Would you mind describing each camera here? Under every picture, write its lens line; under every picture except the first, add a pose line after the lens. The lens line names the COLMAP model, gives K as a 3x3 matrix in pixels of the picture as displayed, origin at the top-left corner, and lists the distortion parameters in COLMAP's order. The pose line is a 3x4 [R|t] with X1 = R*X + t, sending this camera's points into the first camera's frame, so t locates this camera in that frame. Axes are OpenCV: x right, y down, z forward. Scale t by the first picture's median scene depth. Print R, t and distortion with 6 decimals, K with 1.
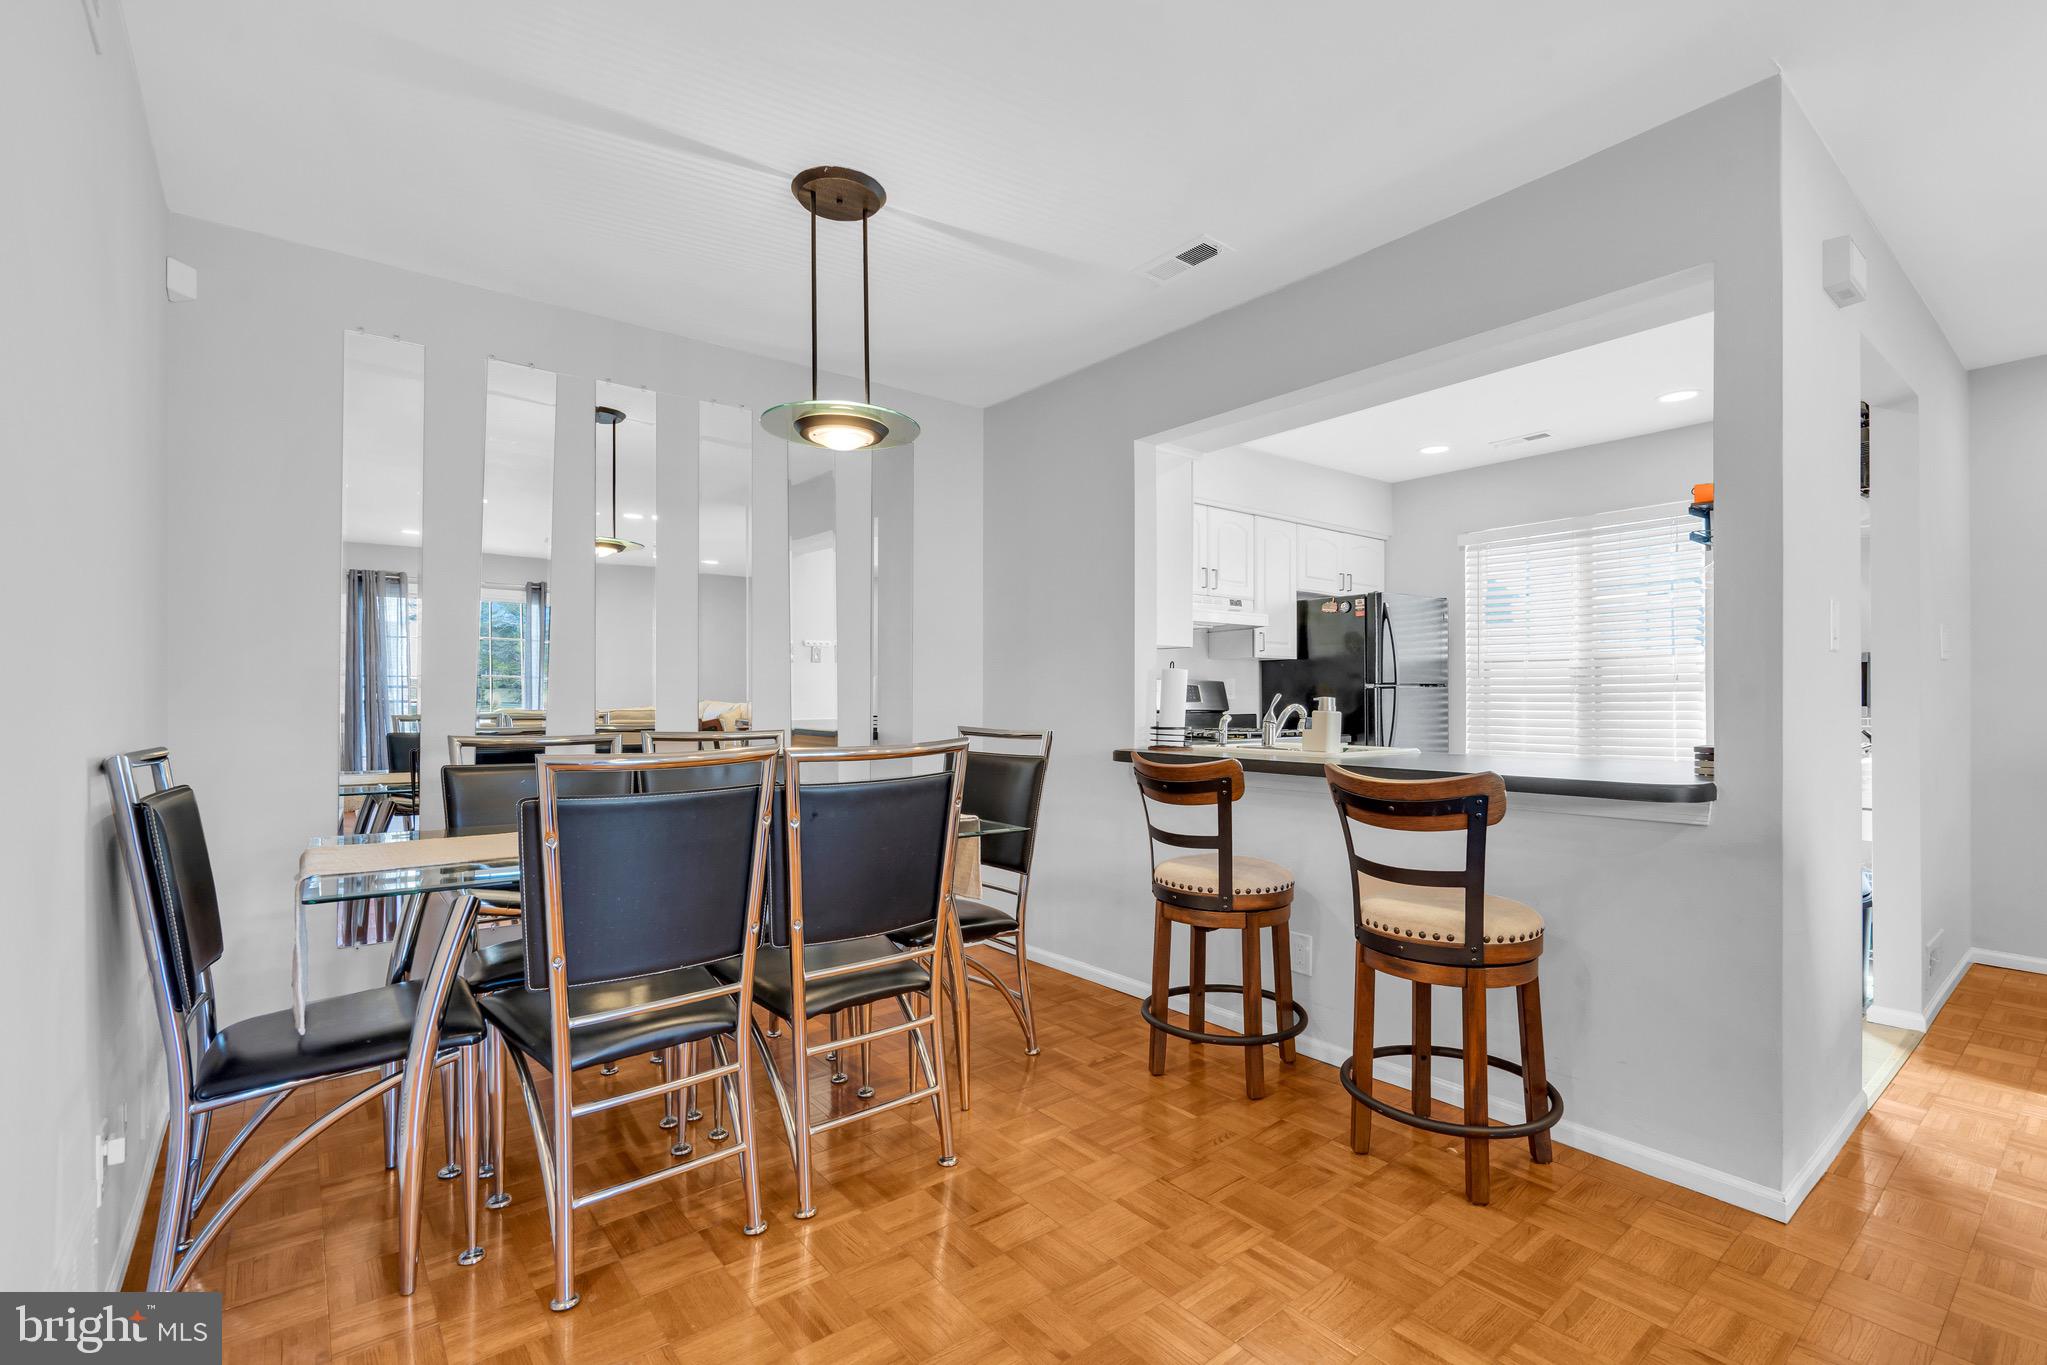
lens RADIAL K [[917.6, 0, 1023.5], [0, 917.6, 682.5], [0, 0, 1]] dist [0.033873, 0.000020]
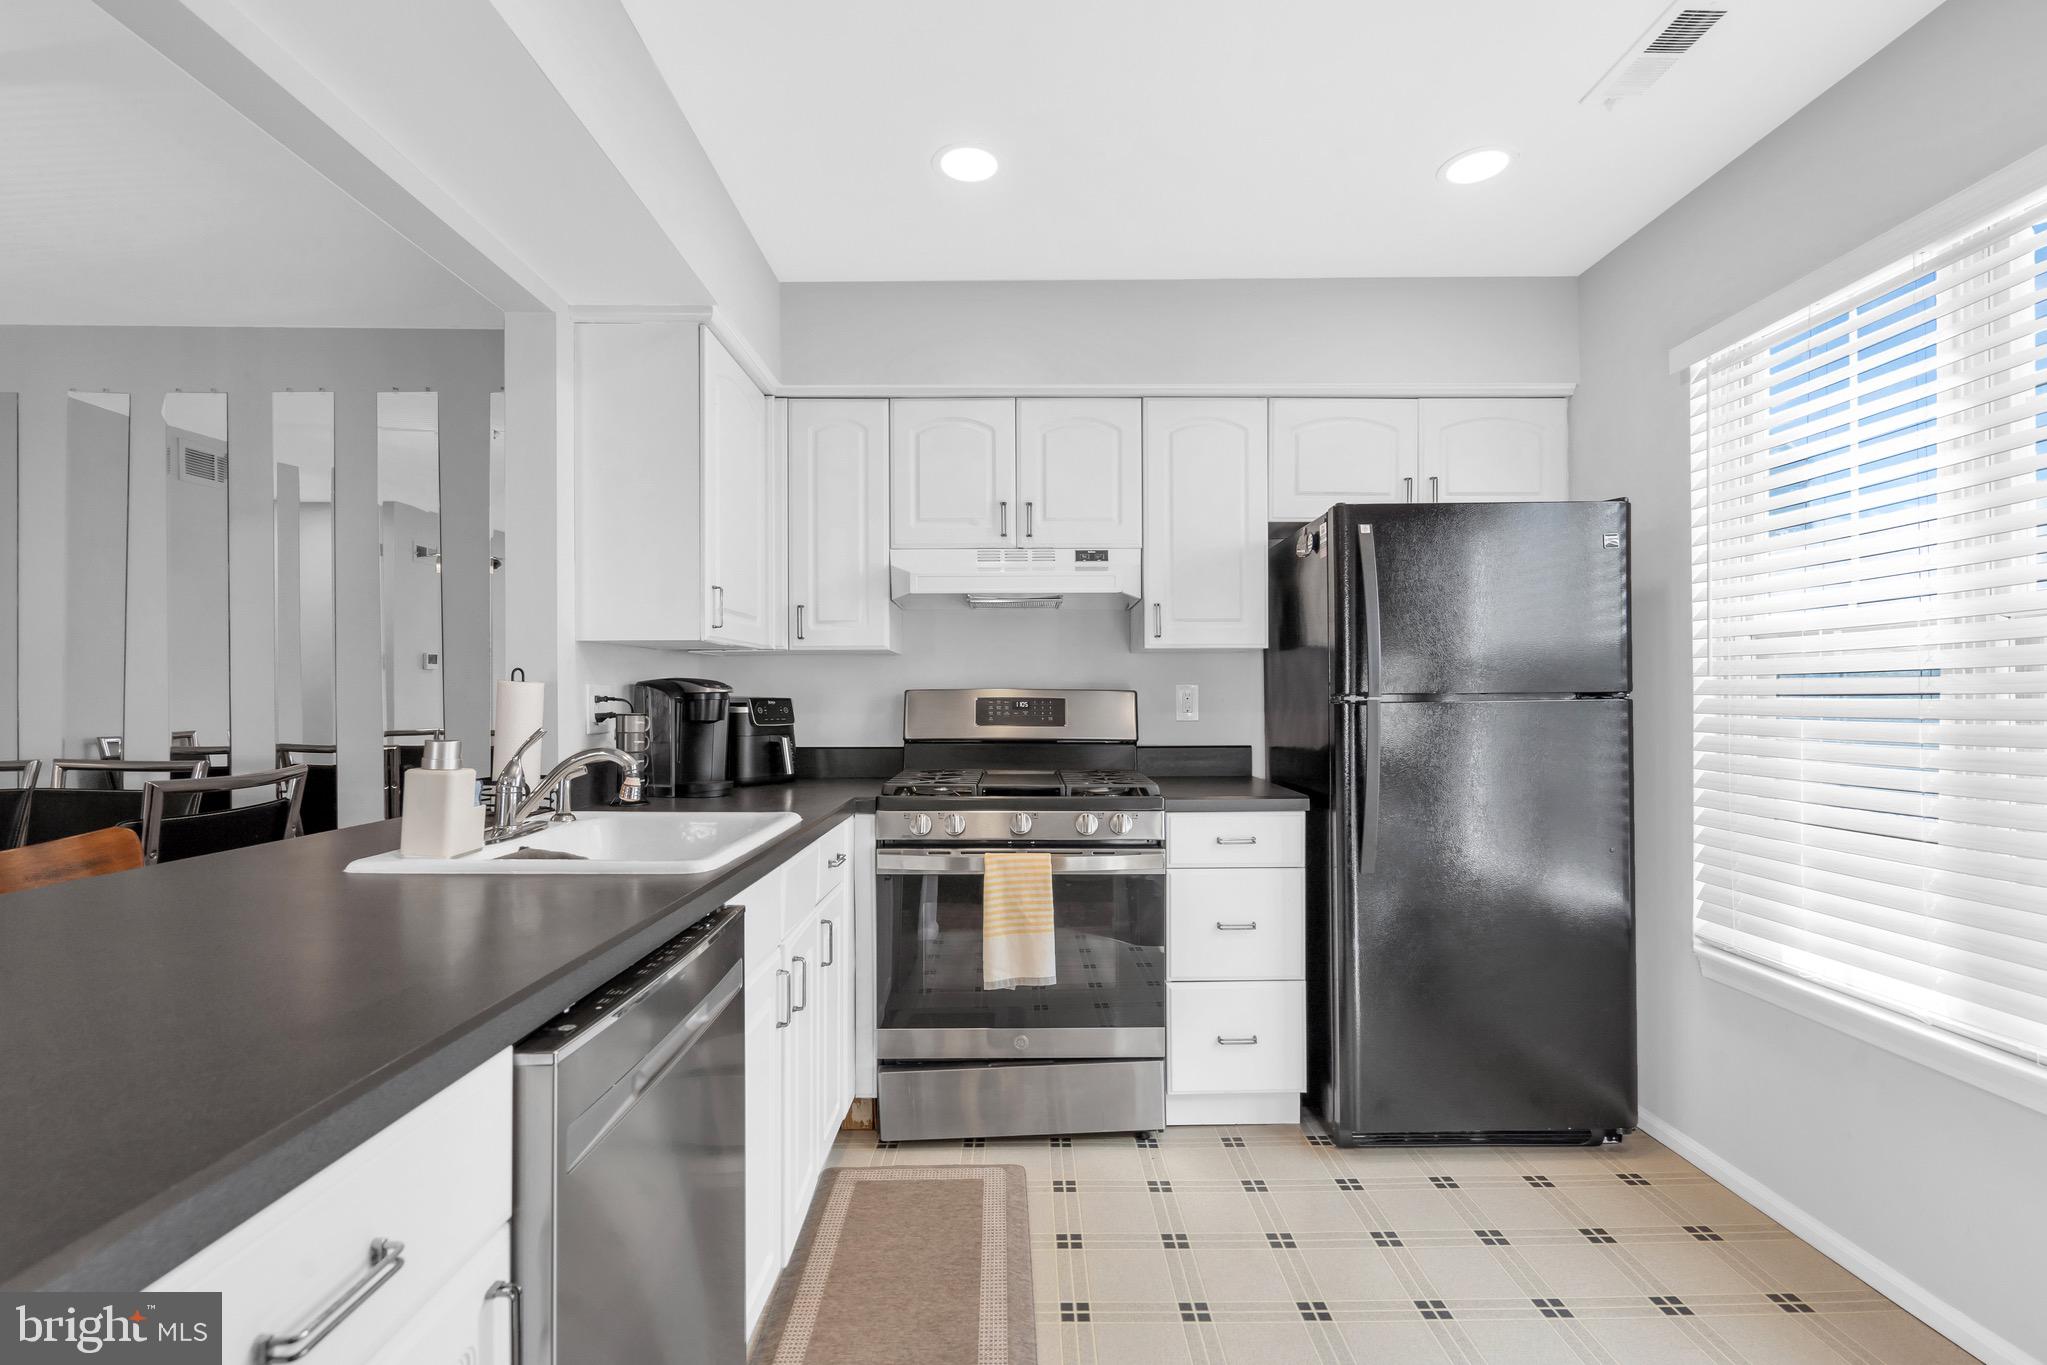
lens RADIAL K [[932.9, 0, 1021.4], [0, 932.9, 700.4], [0, 0, 1]] dist [-0.000272, 0.000126]
pose [[0.782156, 0.000624, -0.623082, 0.544411], [0.012890, 0.999769, 0.017181, -0.007821], [0.622949, -0.021470, 0.781968, 0.510331]]
